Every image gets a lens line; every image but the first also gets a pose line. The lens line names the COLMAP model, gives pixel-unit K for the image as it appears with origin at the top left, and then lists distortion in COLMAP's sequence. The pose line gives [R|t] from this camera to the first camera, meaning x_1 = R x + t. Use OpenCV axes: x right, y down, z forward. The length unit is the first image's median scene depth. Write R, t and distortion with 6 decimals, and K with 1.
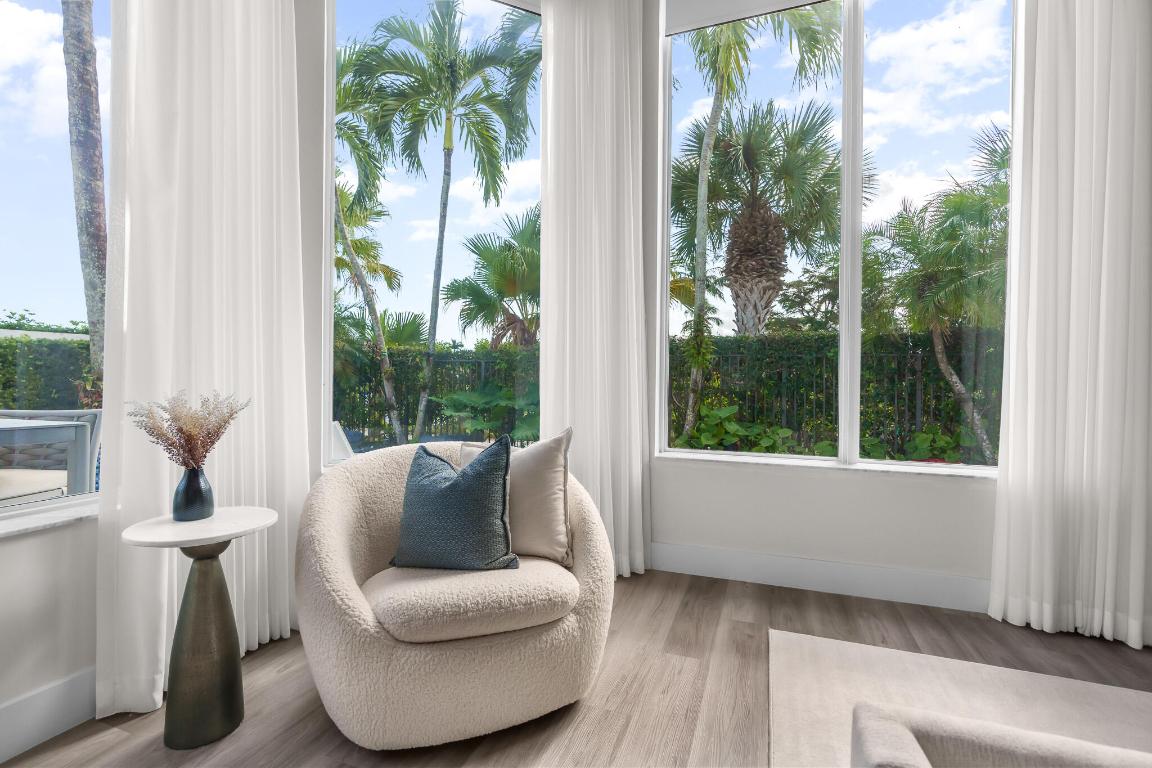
lens RADIAL K [[519.6, 0, 579.3], [0, 519.6, 387.0], [0, 0, 1]] dist [-0.009449, 0.002684]
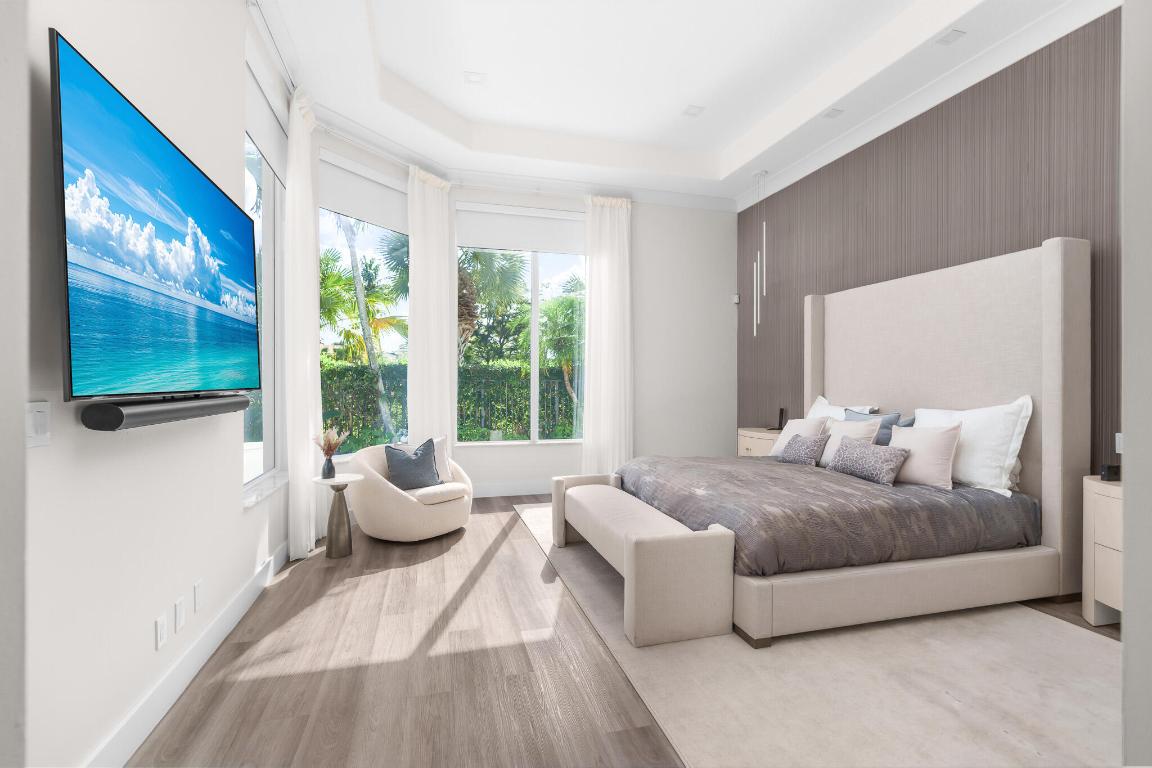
lens RADIAL K [[519.6, 0, 574.2], [0, 519.6, 385.0], [0, 0, 1]] dist [-0.009449, 0.002684]
pose [[0.814217, -0.007996, 0.580506, -0.909131], [0.010669, 0.999942, -0.001191, -0.142744], [-0.580463, 0.007163, 0.814255, -1.339396]]
